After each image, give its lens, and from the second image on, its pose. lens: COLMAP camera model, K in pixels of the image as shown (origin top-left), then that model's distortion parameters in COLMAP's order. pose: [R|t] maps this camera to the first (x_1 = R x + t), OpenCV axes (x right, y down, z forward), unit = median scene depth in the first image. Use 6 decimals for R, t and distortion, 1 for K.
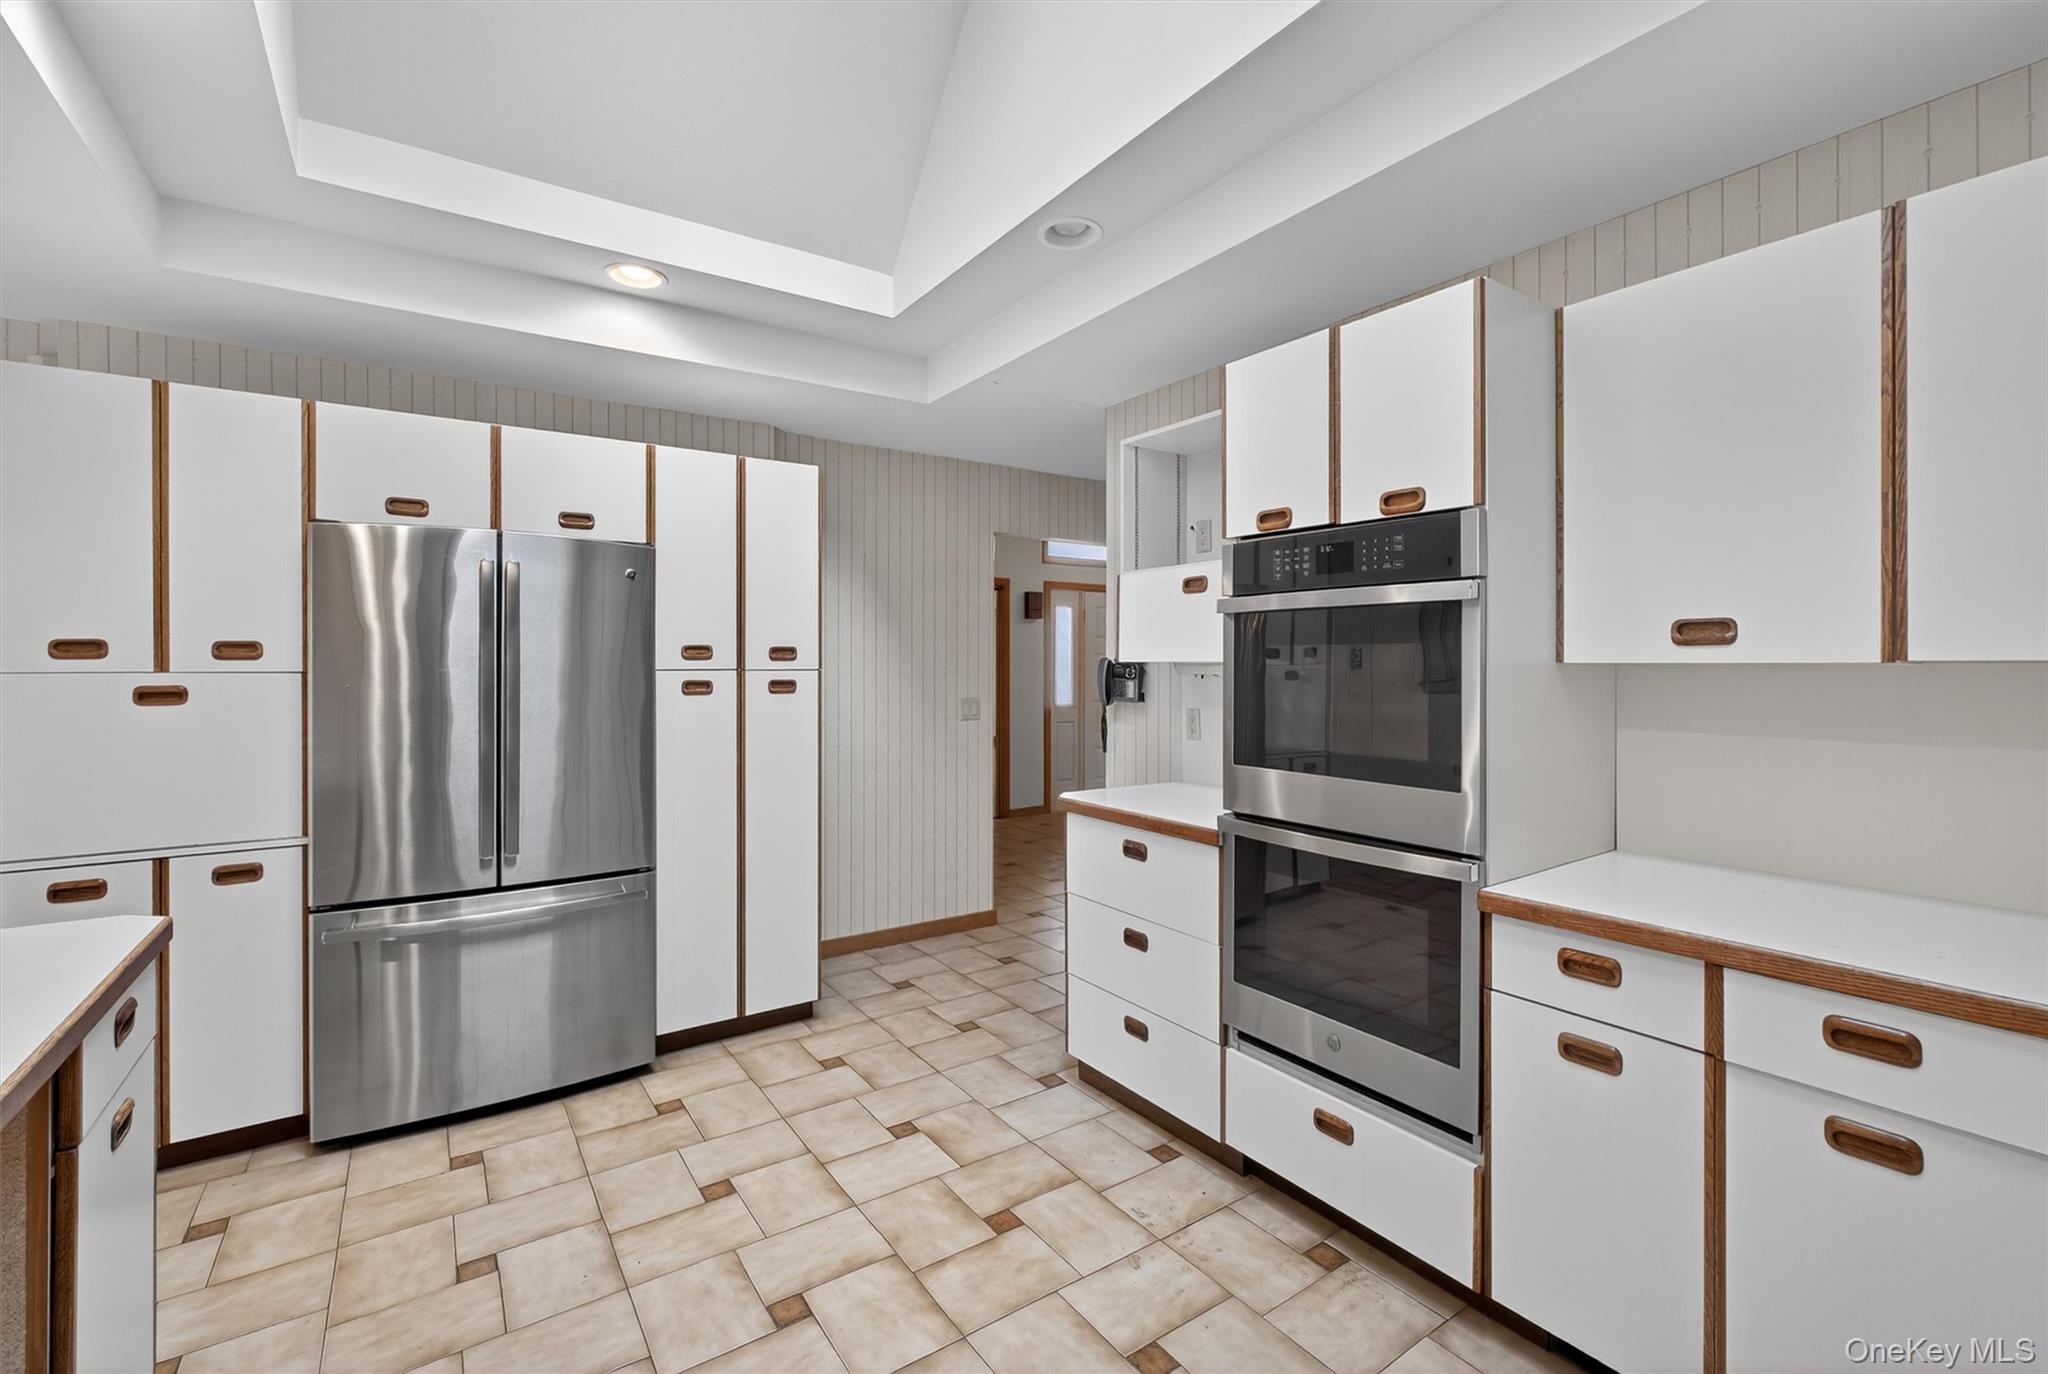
lens RADIAL K [[878.7, 0, 1037.1], [0, 878.7, 665.1], [0, 0, 1]] dist [-0.012846, 0.002892]
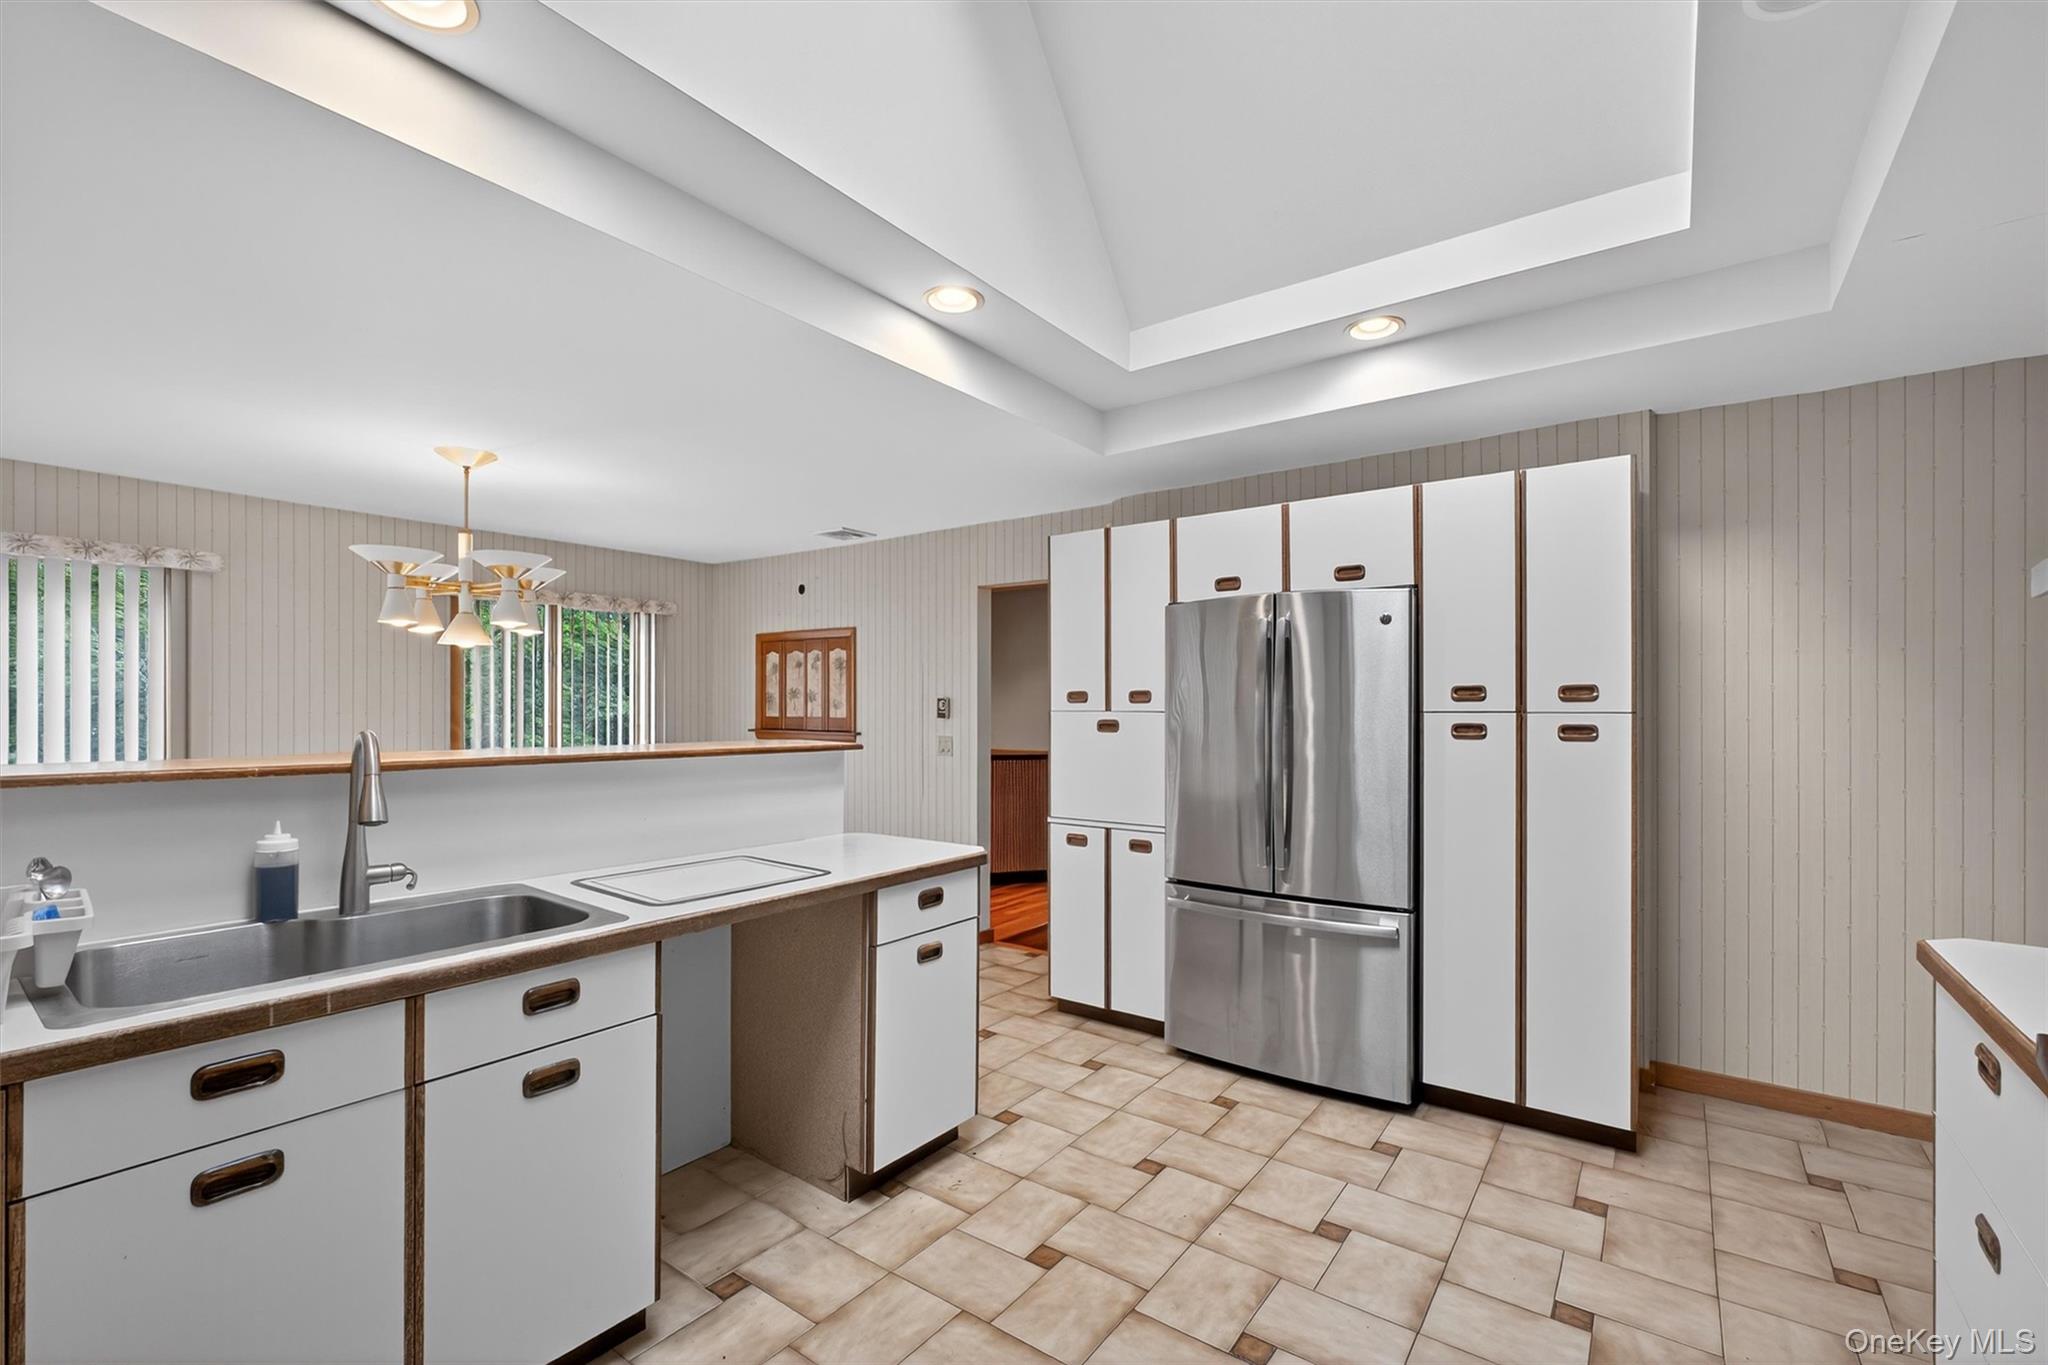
lens RADIAL K [[878.7, 0, 1030.6], [0, 878.7, 709.5], [0, 0, 1]] dist [-0.012846, 0.002892]
pose [[0.323410, 0.004743, -0.946247, 0.433472], [-0.000406, 0.999988, 0.004874, -0.002323], [0.946259, -0.001193, 0.323408, 0.322498]]
